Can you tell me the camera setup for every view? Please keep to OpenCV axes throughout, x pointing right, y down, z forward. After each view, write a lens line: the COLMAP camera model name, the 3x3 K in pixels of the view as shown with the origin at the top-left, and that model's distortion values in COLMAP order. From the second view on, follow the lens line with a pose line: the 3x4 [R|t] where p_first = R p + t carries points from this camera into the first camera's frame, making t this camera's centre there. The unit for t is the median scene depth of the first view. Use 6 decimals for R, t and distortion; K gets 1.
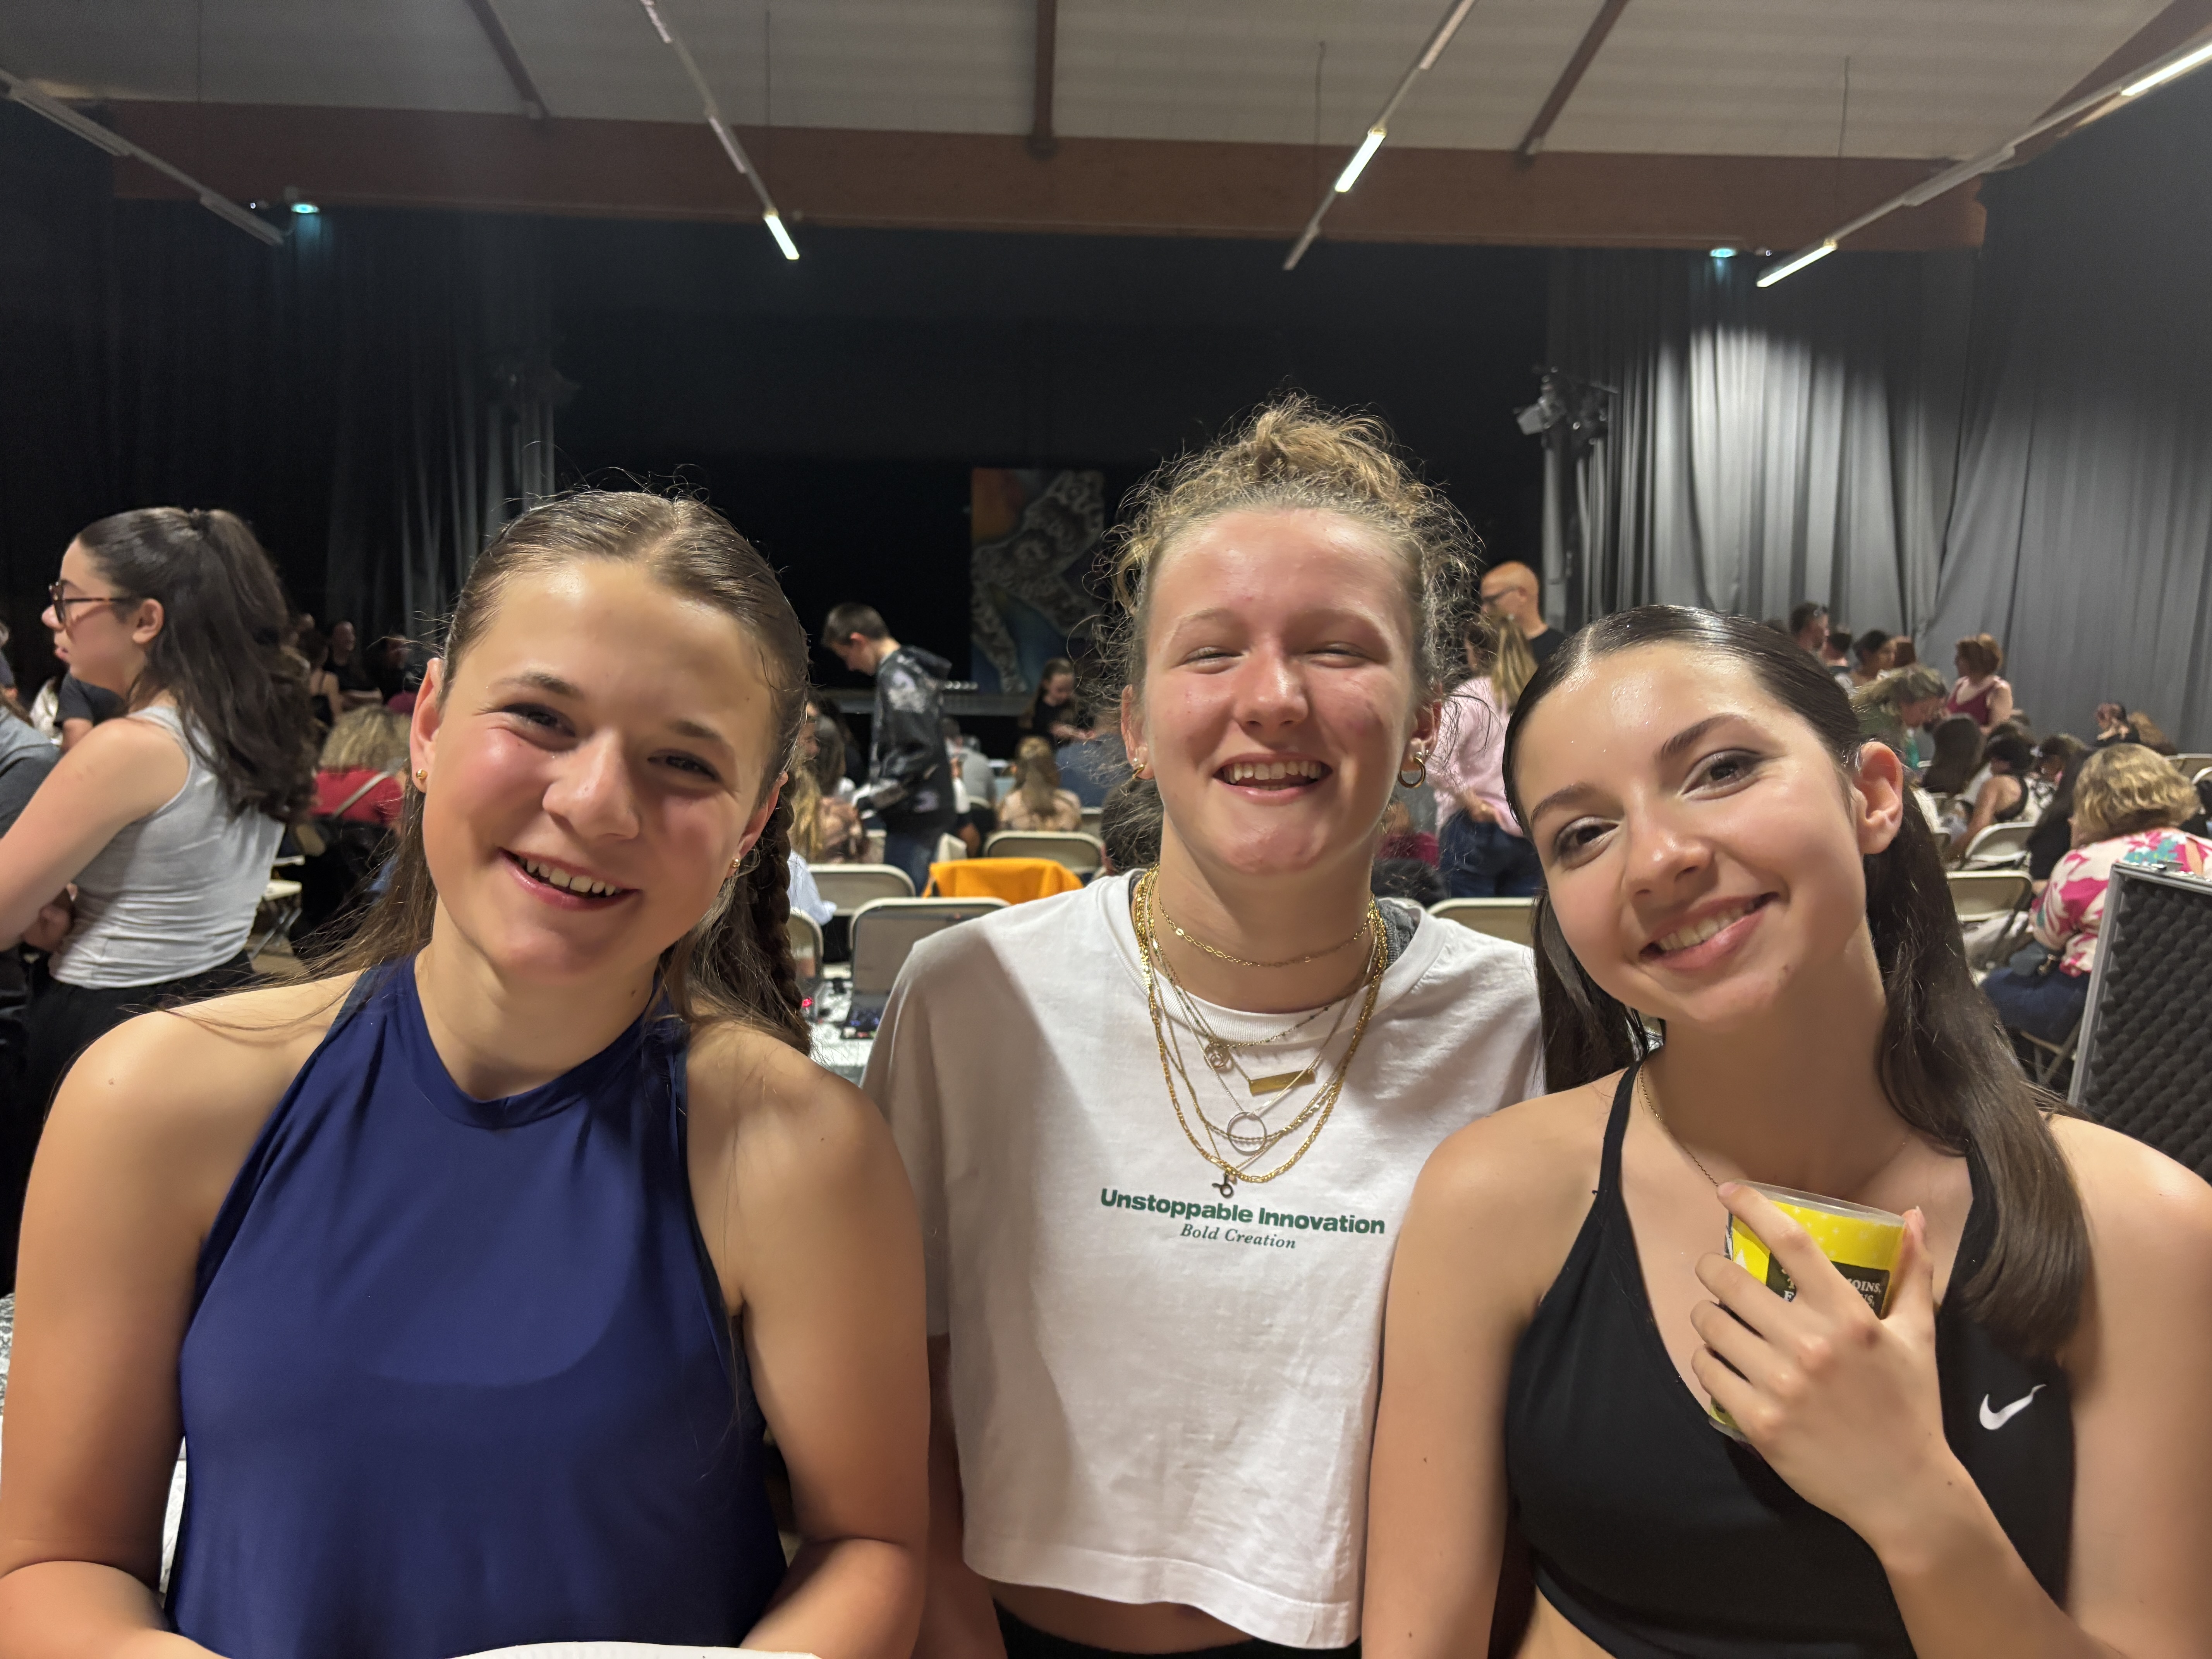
lens RADIAL K [[1638.5, 0, 1106.0], [0, 1638.5, 829.5], [0, 0, 1]] dist [0.076358, -0.001775]
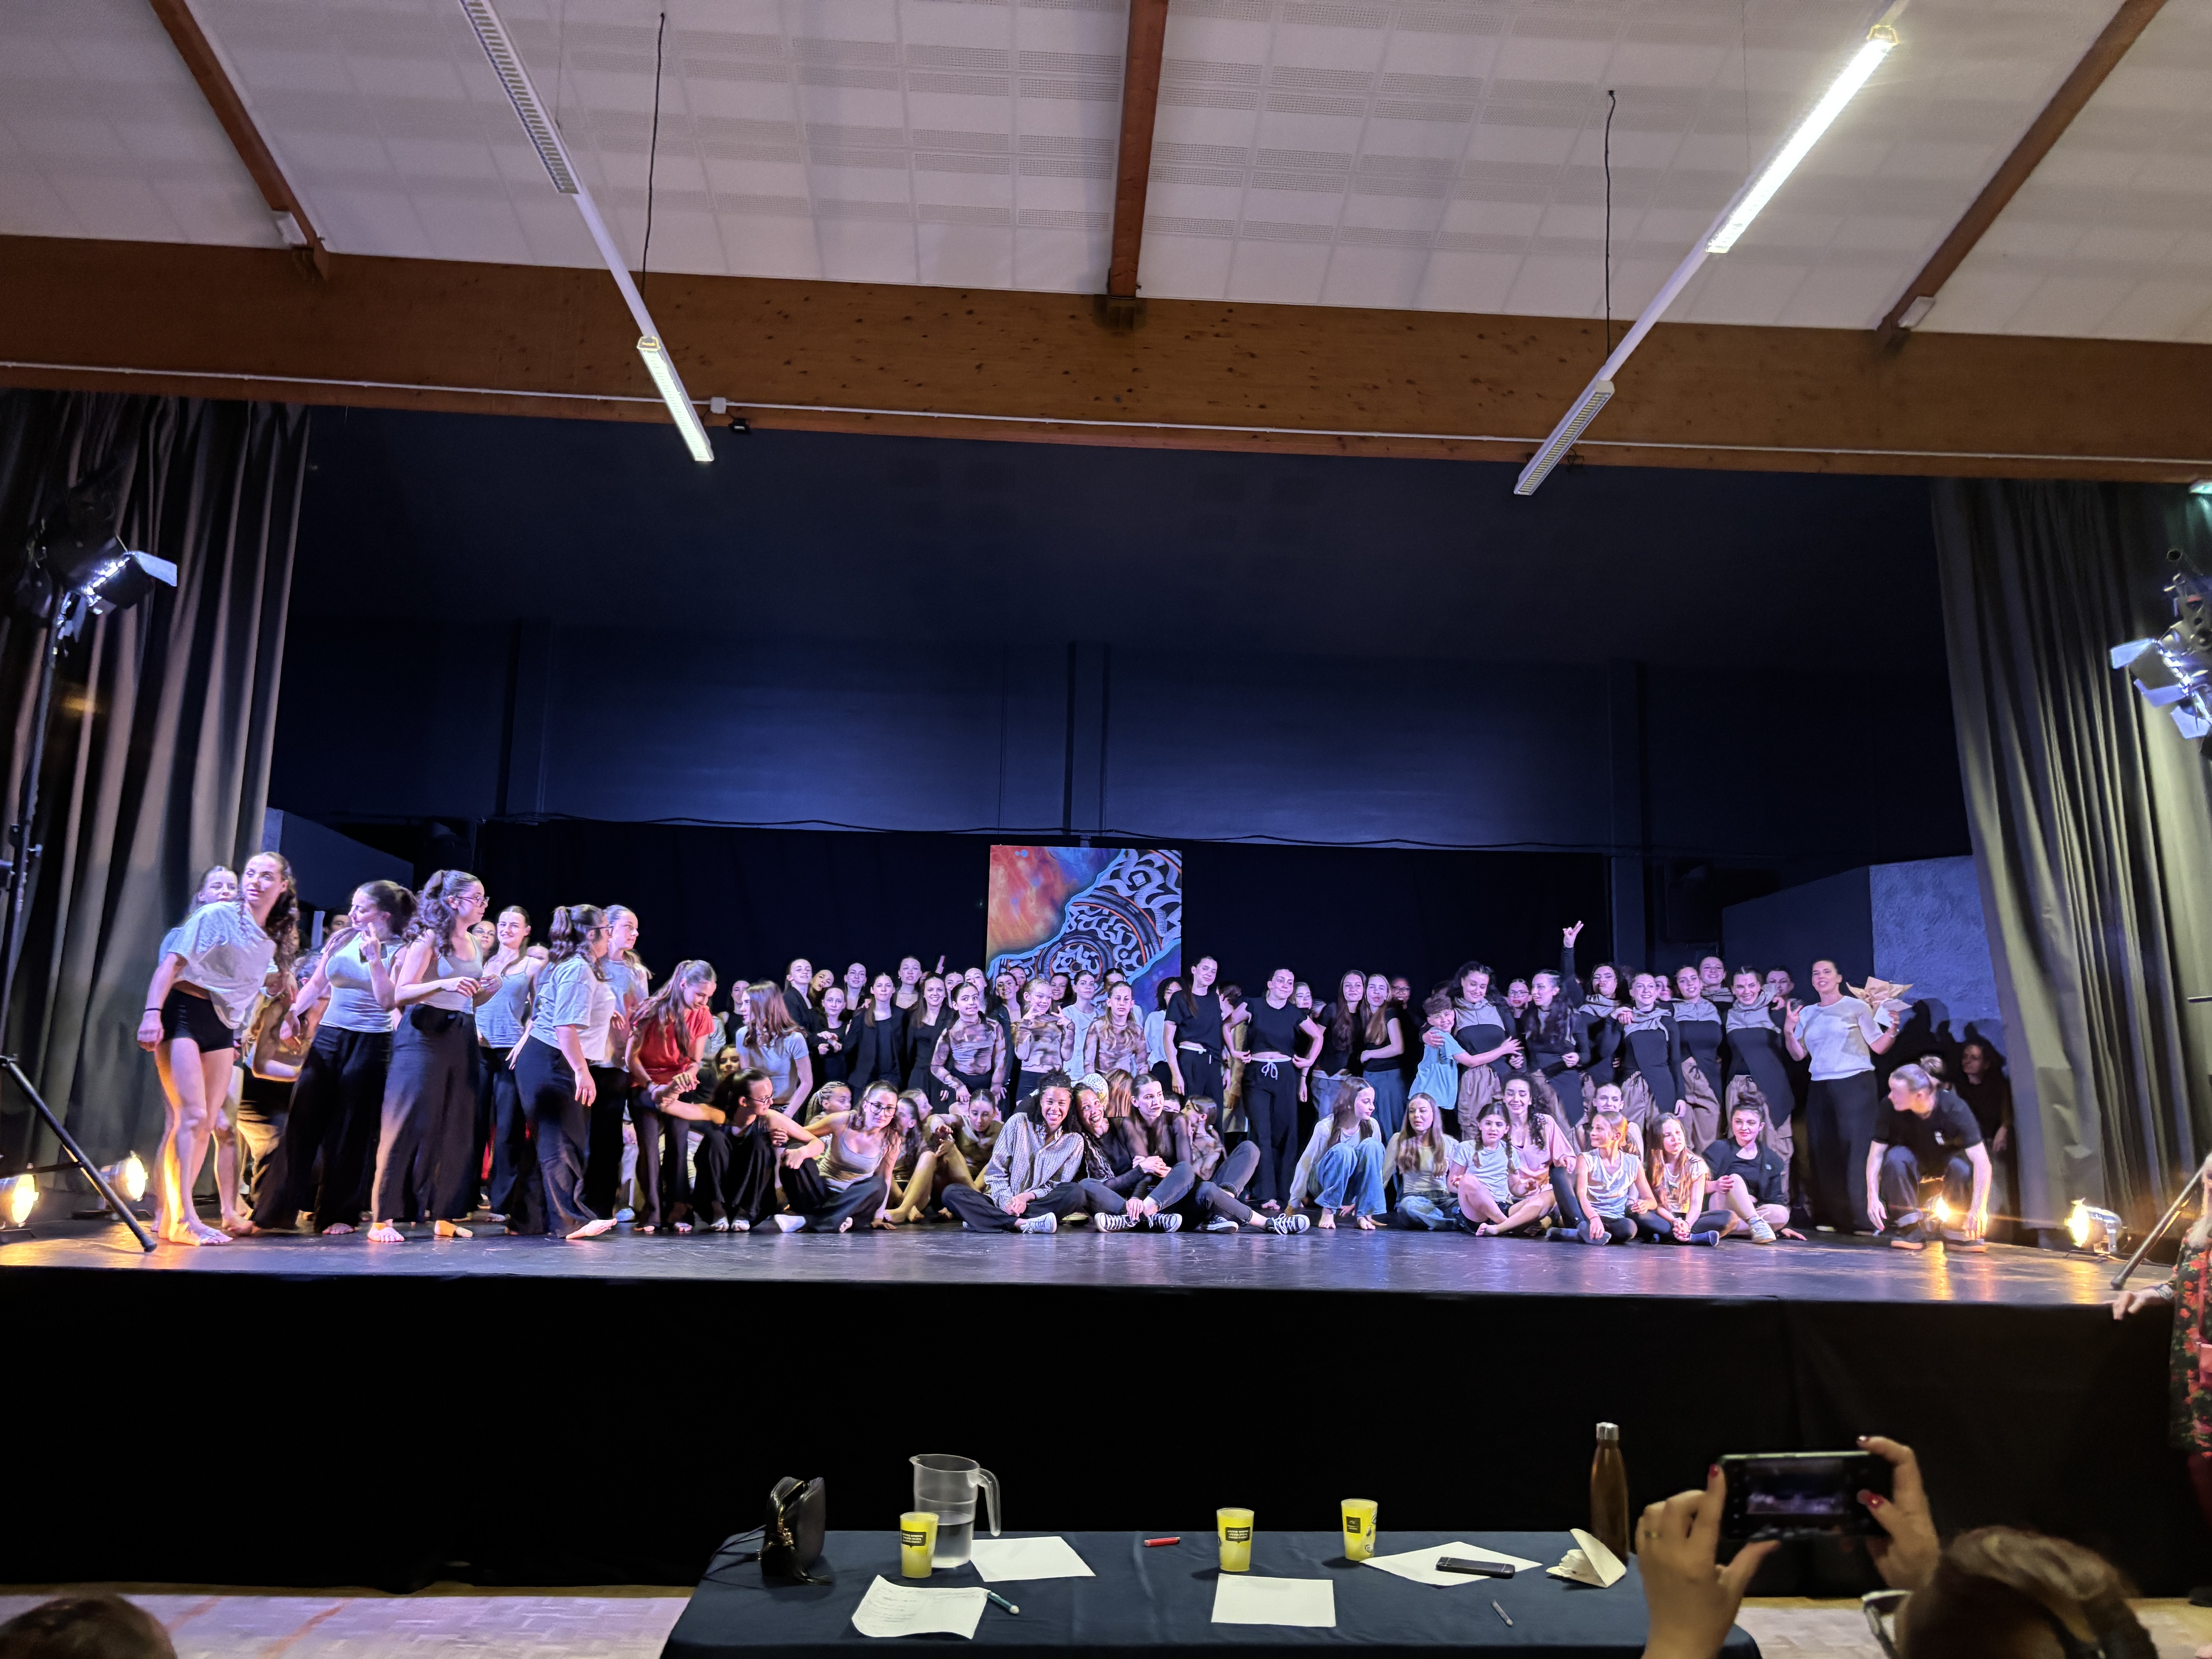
lens RADIAL K [[1638.5, 0, 1106.0], [0, 1638.5, 829.5], [0, 0, 1]] dist [0.076358, -0.001775]
pose [[0.999905, 0.010154, -0.009334, -0.026834], [-0.012283, 0.963422, -0.267707, -0.042230], [0.006274, 0.267796, 0.963455, 0.336955]]
